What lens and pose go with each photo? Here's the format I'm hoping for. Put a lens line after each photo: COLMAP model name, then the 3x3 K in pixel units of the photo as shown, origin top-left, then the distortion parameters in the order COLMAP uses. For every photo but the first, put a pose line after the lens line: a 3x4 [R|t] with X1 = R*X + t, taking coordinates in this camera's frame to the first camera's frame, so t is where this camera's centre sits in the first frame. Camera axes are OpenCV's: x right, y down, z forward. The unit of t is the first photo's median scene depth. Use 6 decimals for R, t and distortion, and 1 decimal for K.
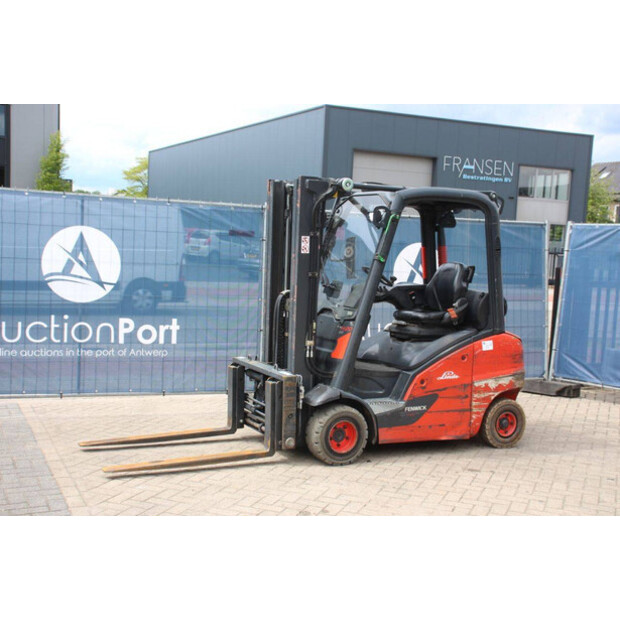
lens RADIAL K [[843.5, 0, 310.0], [0, 843.5, 310.0], [0, 0, 1]] dist [0.057920, 0.040743]
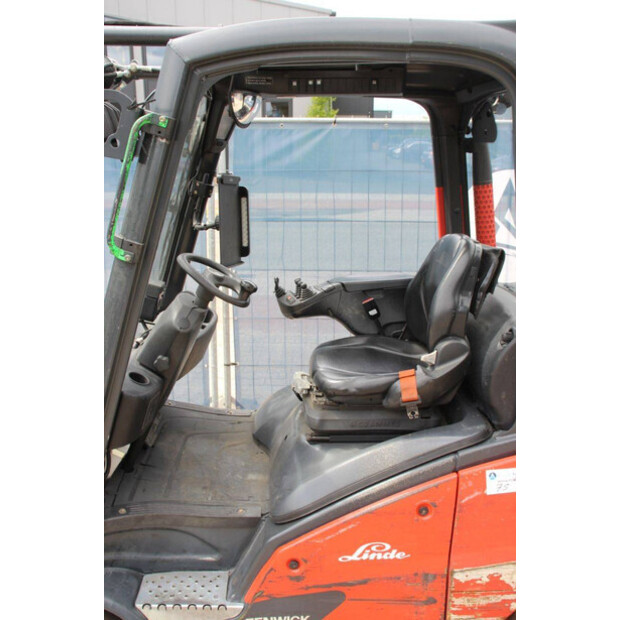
lens RADIAL K [[604.5, 0, 310.0], [0, 604.5, 310.0], [0, 0, 1]] dist [-0.066307, 0.022745]
pose [[0.903445, 0.074915, -0.422108, 0.237775], [-0.001349, 0.985105, 0.171946, -0.073291], [0.428702, -0.154774, 0.890090, 0.753227]]
